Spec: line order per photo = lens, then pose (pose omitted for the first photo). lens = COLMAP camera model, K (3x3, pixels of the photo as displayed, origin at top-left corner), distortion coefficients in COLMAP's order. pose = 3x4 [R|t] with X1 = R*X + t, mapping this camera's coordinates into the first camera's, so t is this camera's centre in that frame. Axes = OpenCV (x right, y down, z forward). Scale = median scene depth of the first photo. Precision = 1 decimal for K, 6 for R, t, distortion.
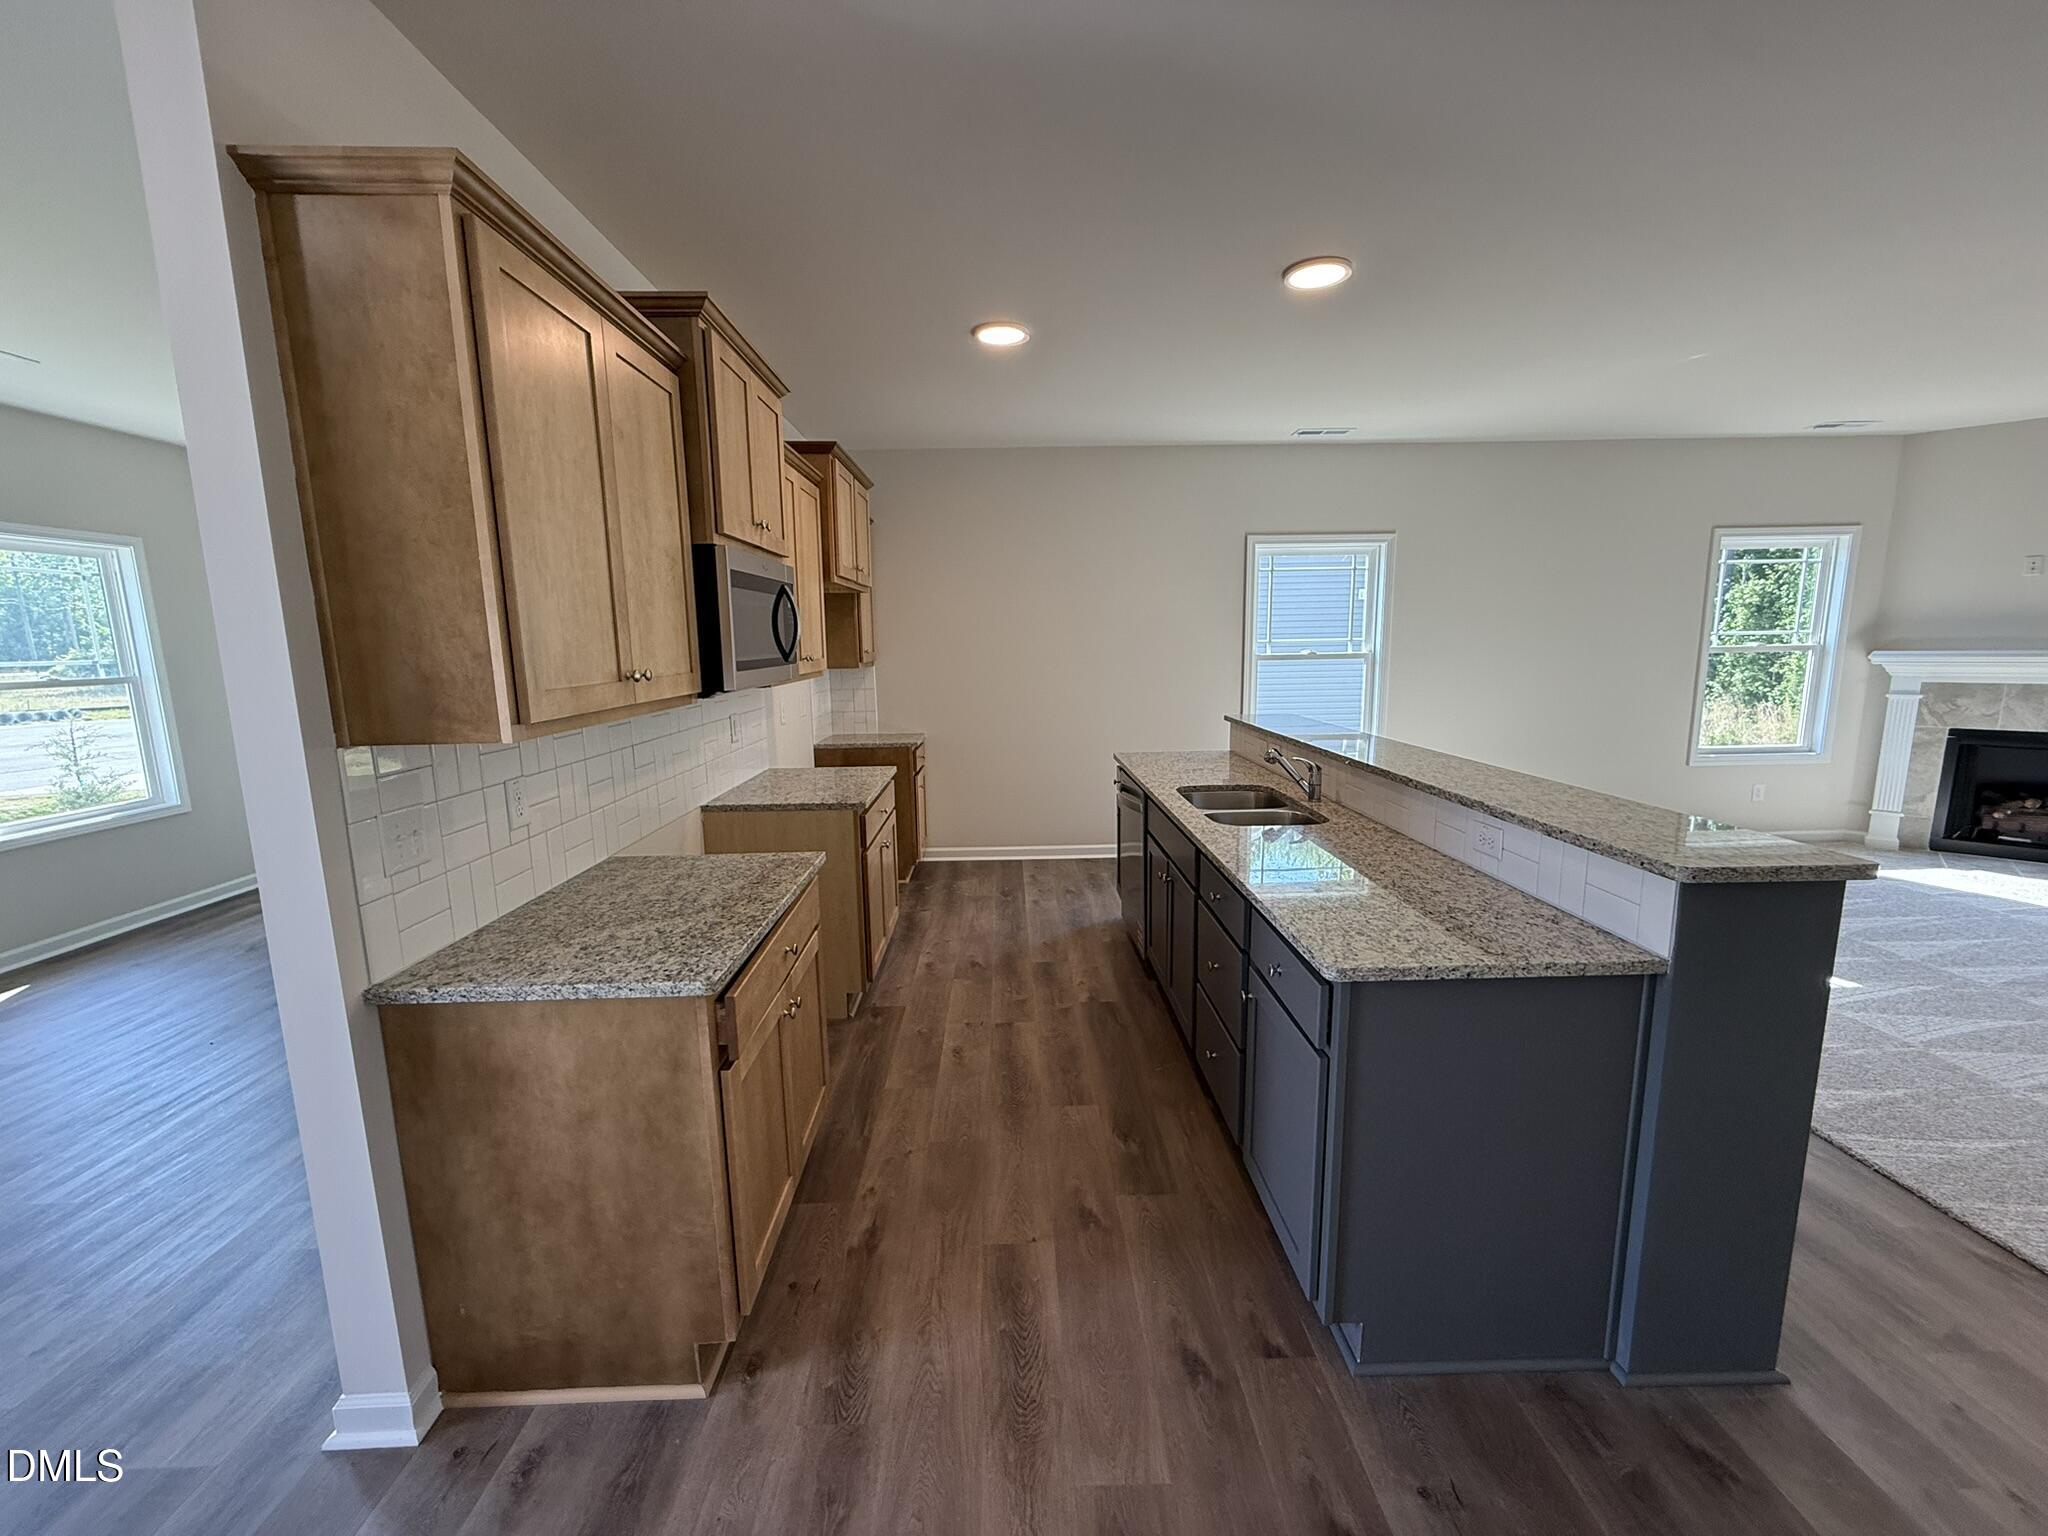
lens RADIAL K [[814.9, 0, 1017.0], [0, 814.9, 771.4], [0, 0, 1]] dist [0.000245, -0.000489]
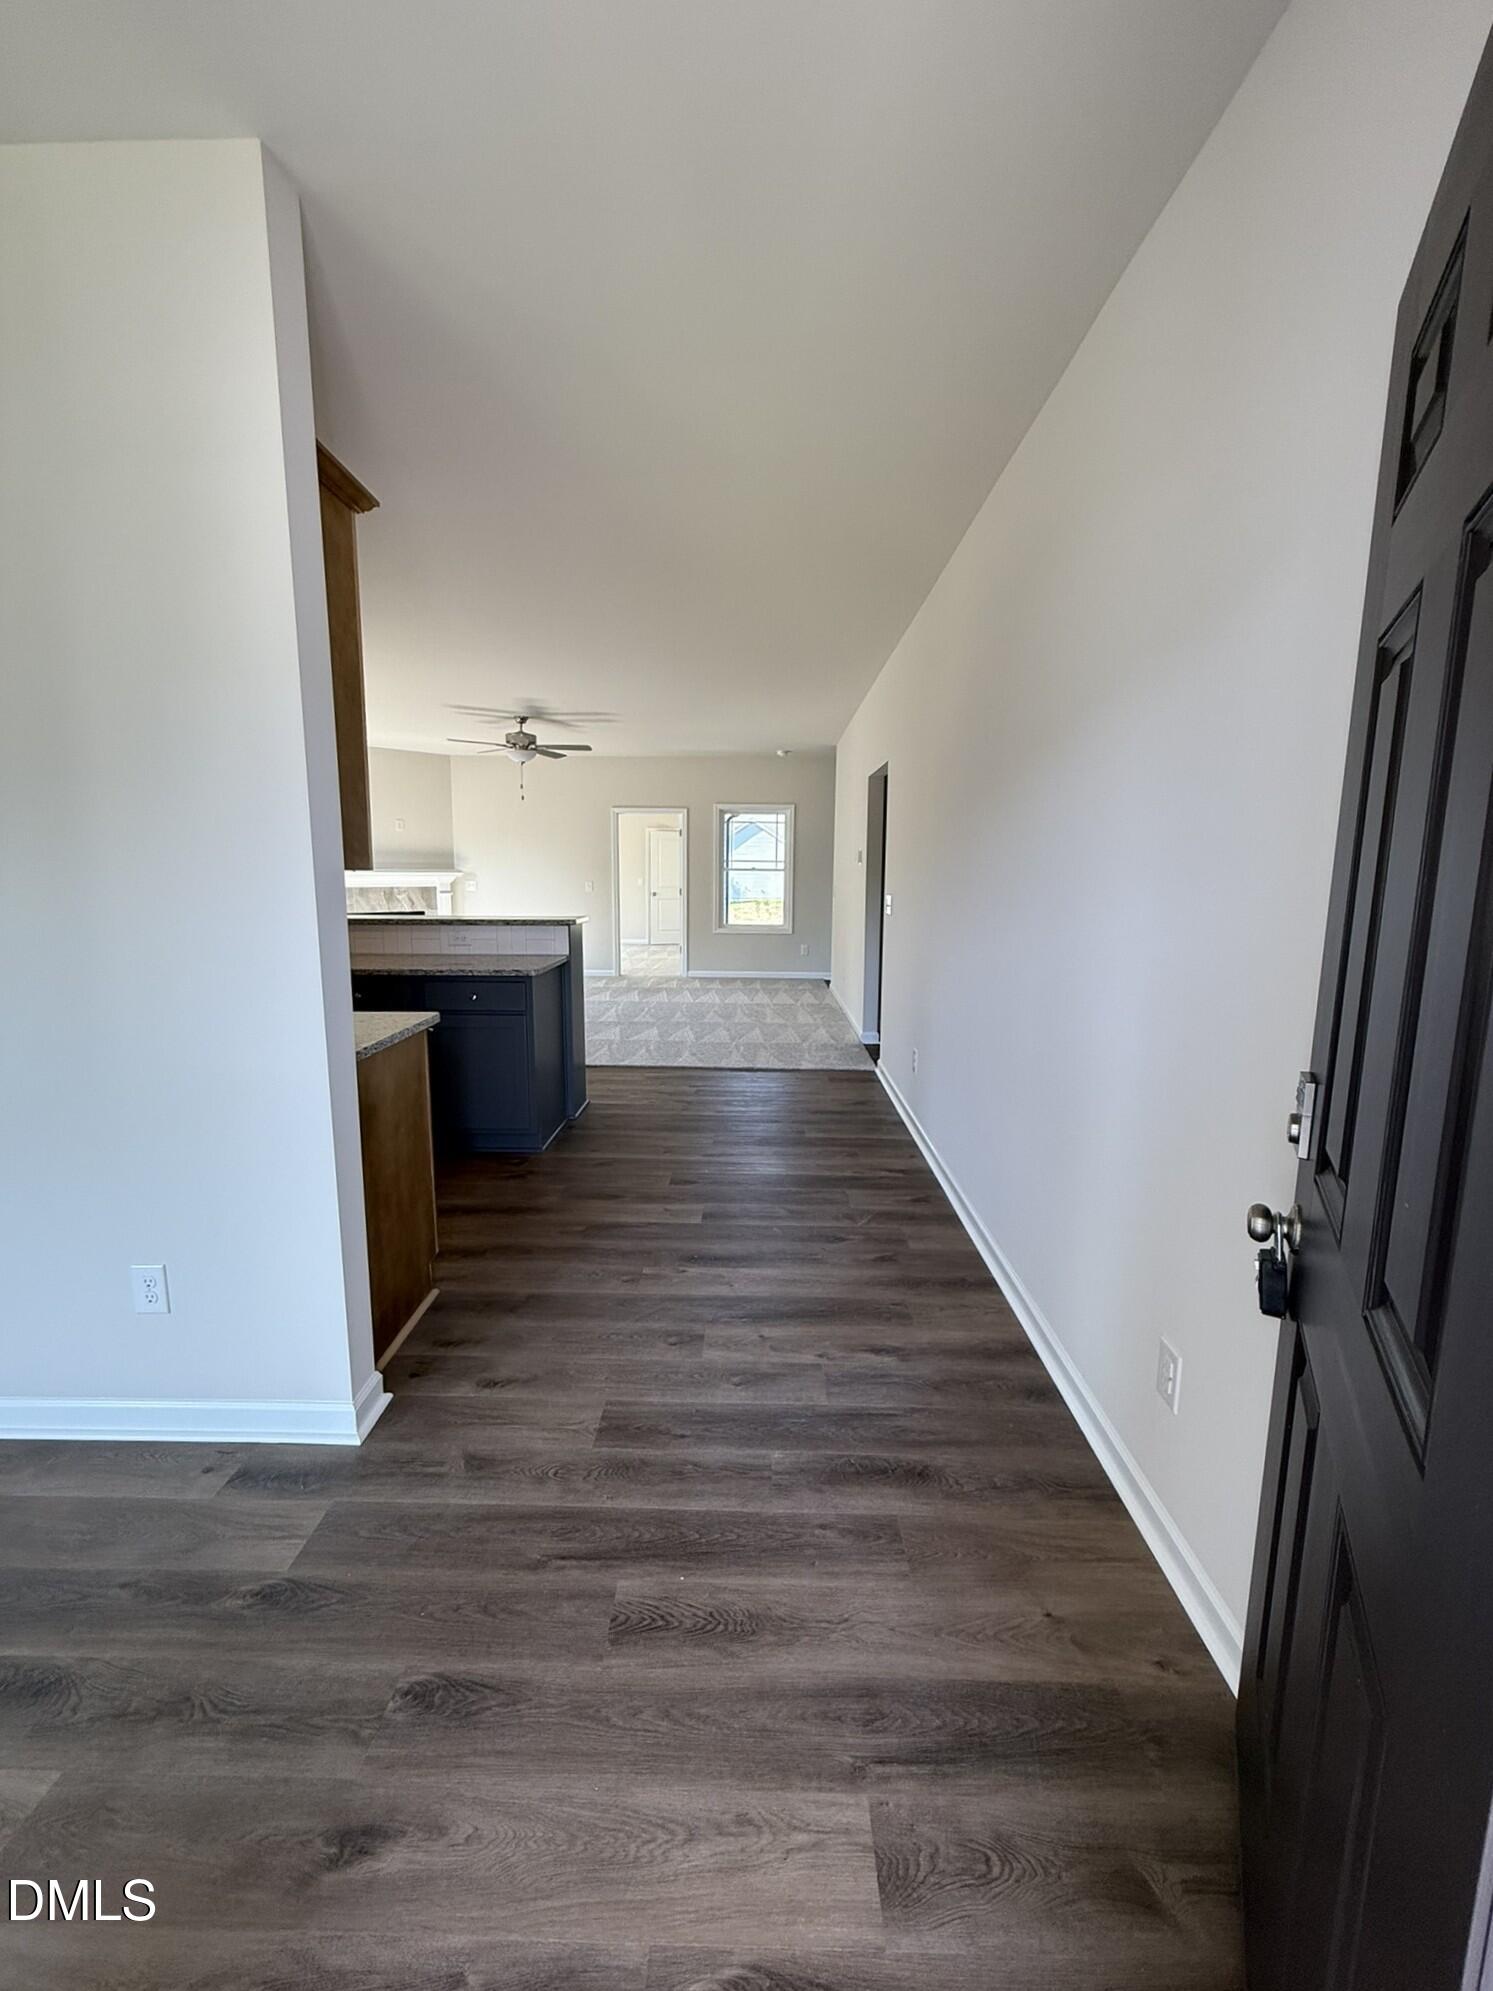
lens RADIAL K [[813.9, 0, 746.5], [0, 813.9, 995.5], [0, 0, 1]] dist [0.000281, 0.000019]
pose [[0.026664, -0.132415, 0.990836, -0.571483], [0.151010, 0.980347, 0.126950, 0.029753], [-0.988173, 0.146241, 0.046135, 0.079001]]
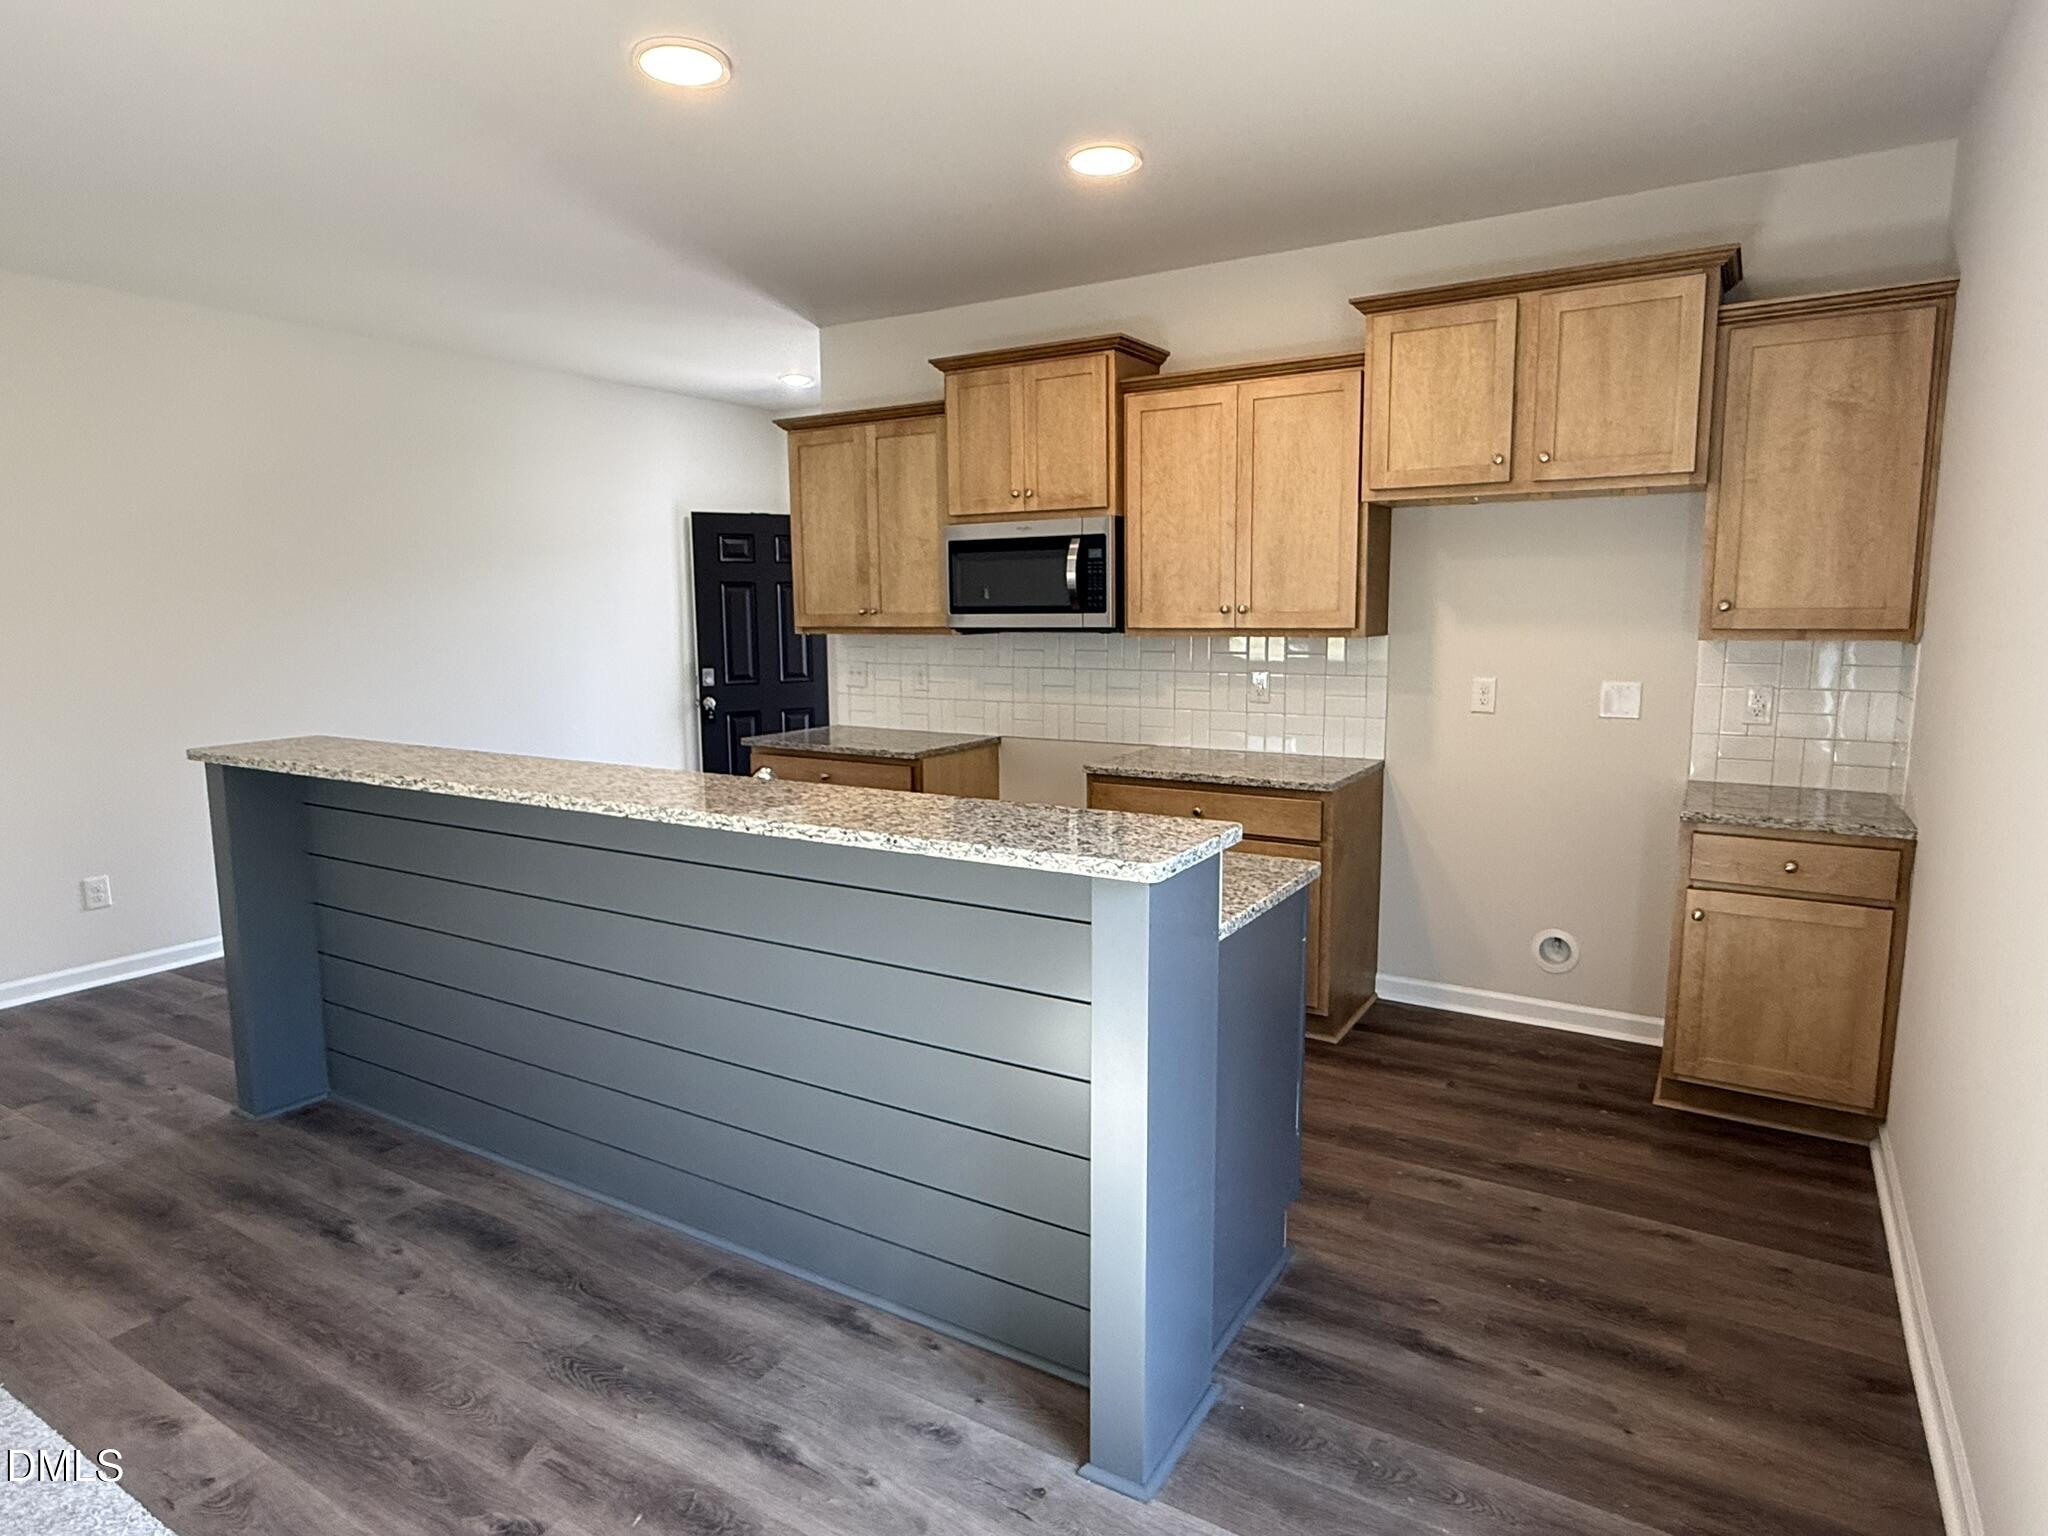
lens RADIAL K [[1165.2, 0, 1024.0], [0, 1165.2, 768.0], [0, 0, 1]] dist [-0.001202, -0.000204]
pose [[-0.533729, 0.145069, -0.833120, 0.685005], [-0.116059, 0.963288, 0.242087, -0.197093], [0.837654, 0.225900, -0.497299, 1.139121]]
